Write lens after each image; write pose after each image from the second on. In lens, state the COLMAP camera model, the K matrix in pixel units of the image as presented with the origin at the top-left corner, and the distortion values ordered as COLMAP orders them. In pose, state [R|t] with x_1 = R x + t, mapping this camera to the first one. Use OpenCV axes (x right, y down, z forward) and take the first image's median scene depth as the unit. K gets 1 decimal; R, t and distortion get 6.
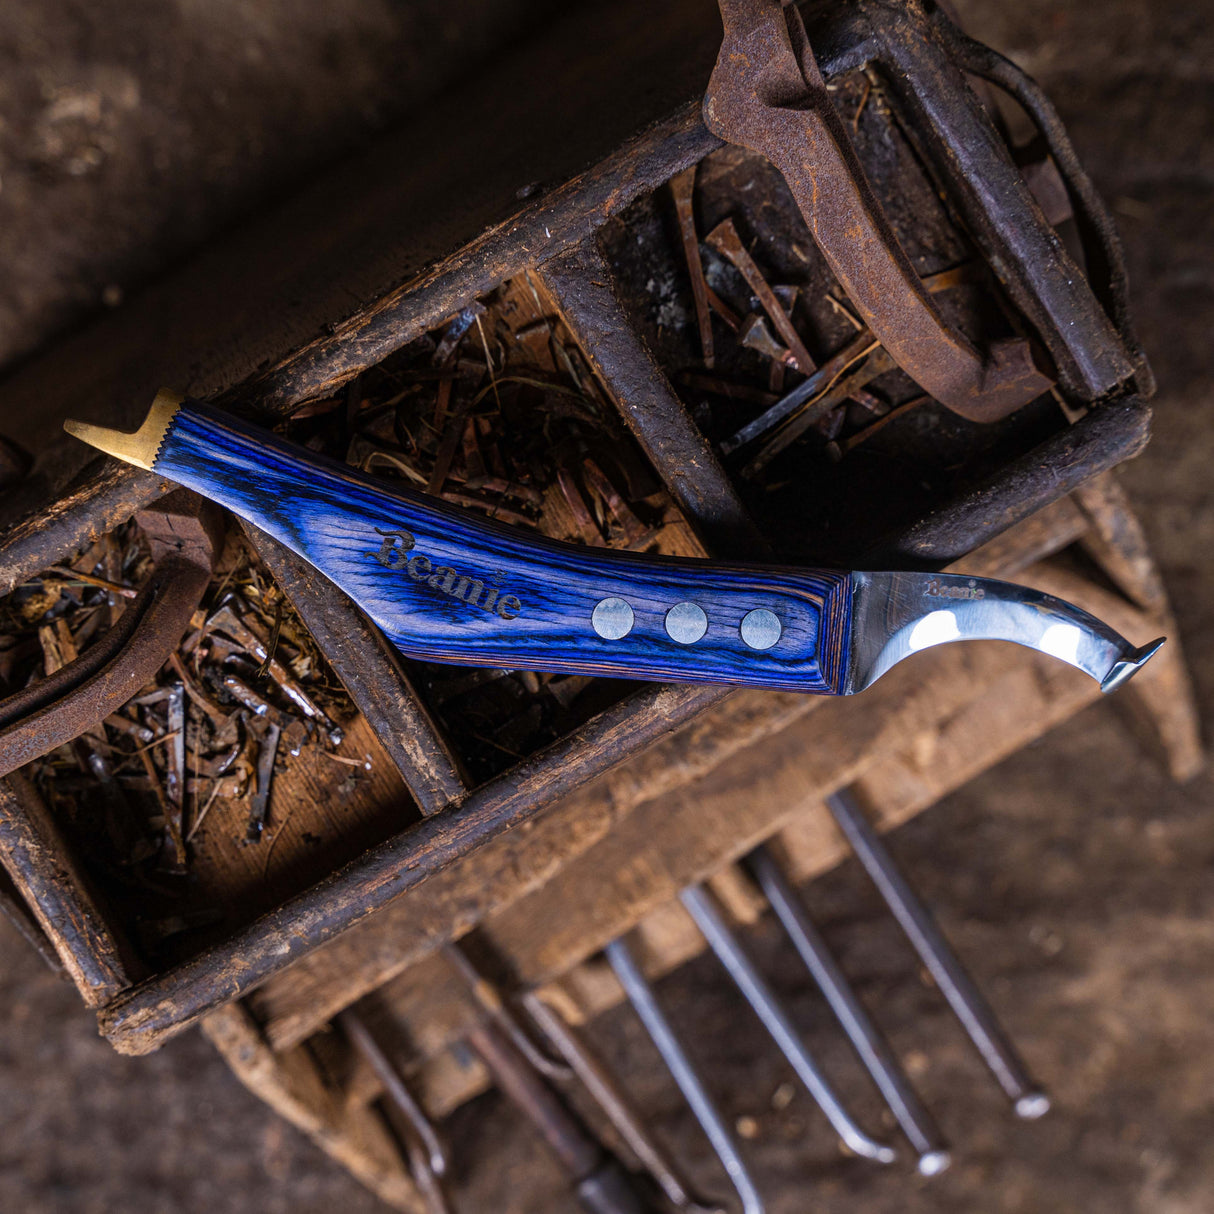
lens RADIAL K [[5919.8, 0, 607.0], [0, 5919.8, 607.0], [0, 0, 1]] dist [0.107049, 1.344986]
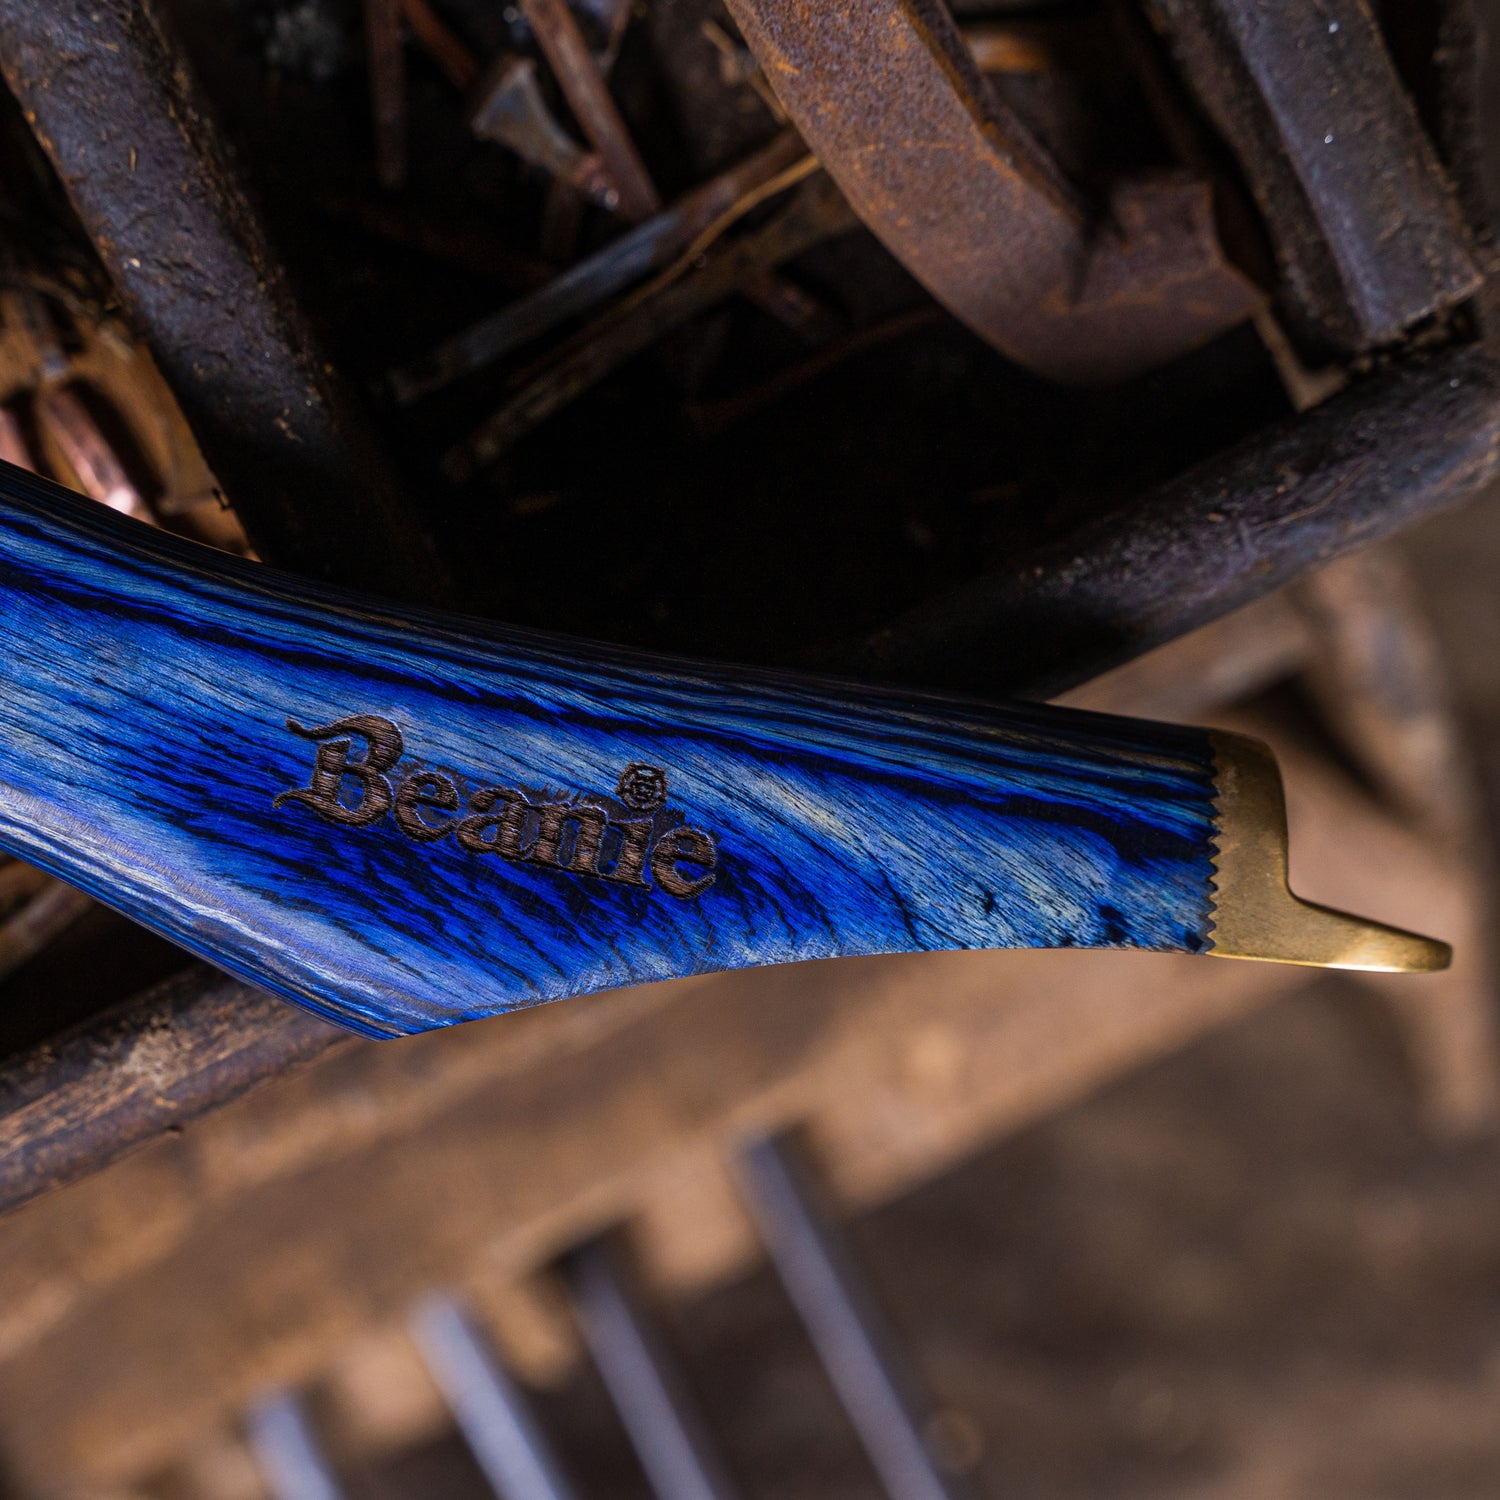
lens RADIAL K [[6075.6, 0, 722.4], [0, 6075.6, 1017.3], [0, 0, 1]] dist [-0.005551, 0.351292]
pose [[0.996271, 0.086022, -0.006648, 0.047778], [-0.085247, 0.993313, 0.077859, -0.019502], [0.013301, -0.077002, 0.996942, 0.613591]]
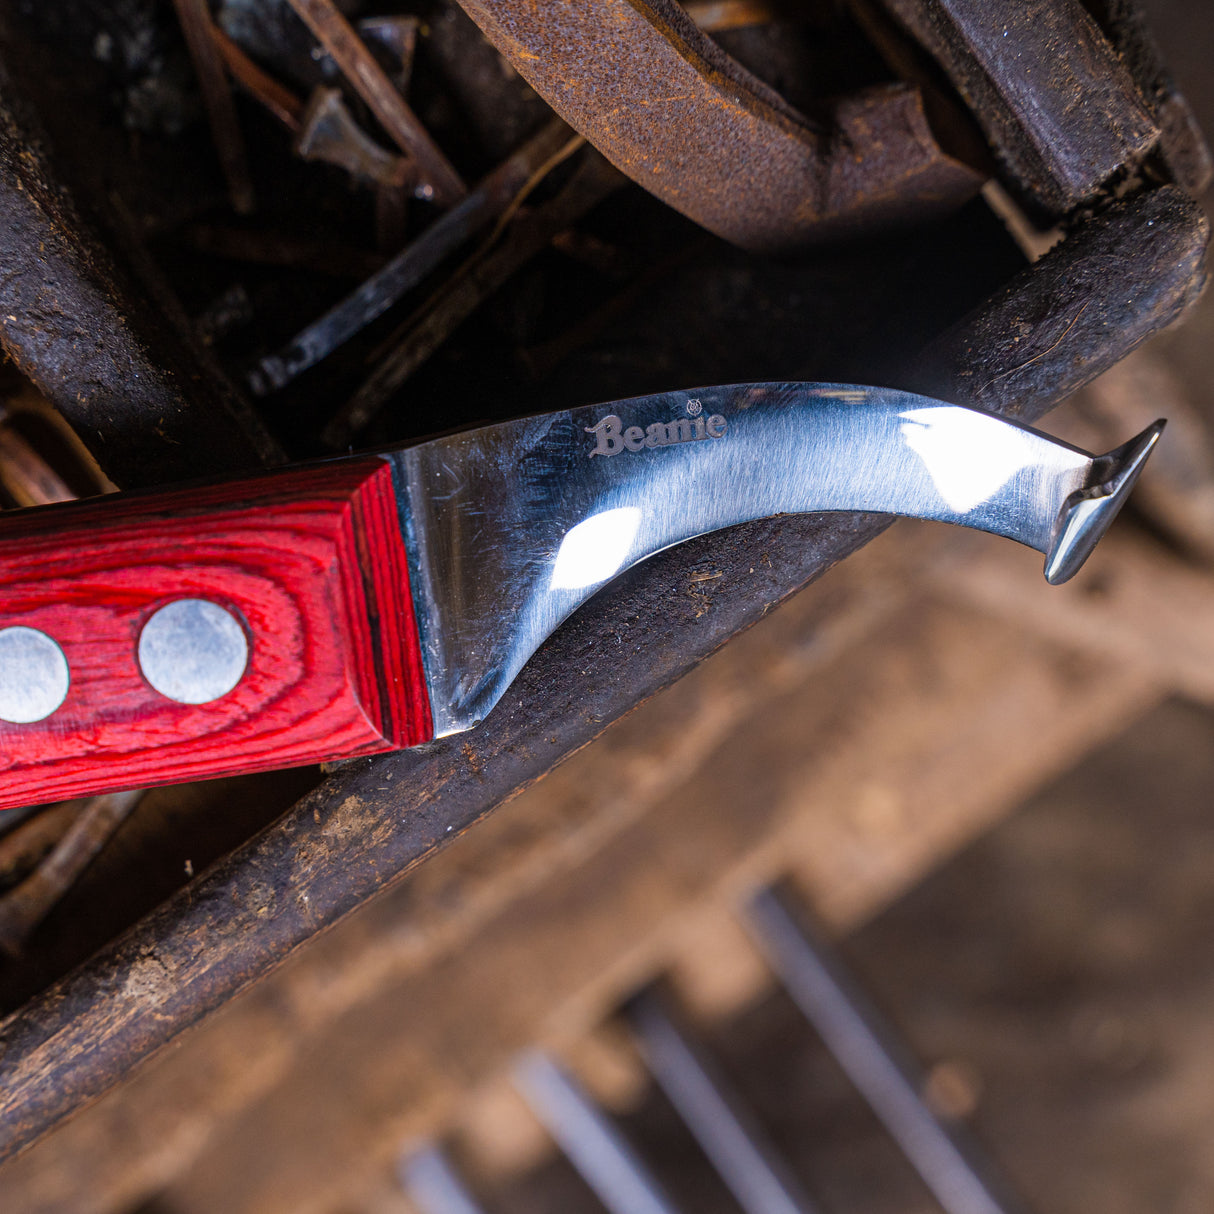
lens RADIAL K [[4120.5, 0, 571.2], [0, 4120.5, 717.8], [0, 0, 1]] dist [-0.031402, 0.548919]
pose [[0.994169, -0.080403, -0.071863, 0.064532], [0.085735, 0.993531, 0.074471, -0.023516], [0.065410, -0.080198, 0.994630, 0.695625]]
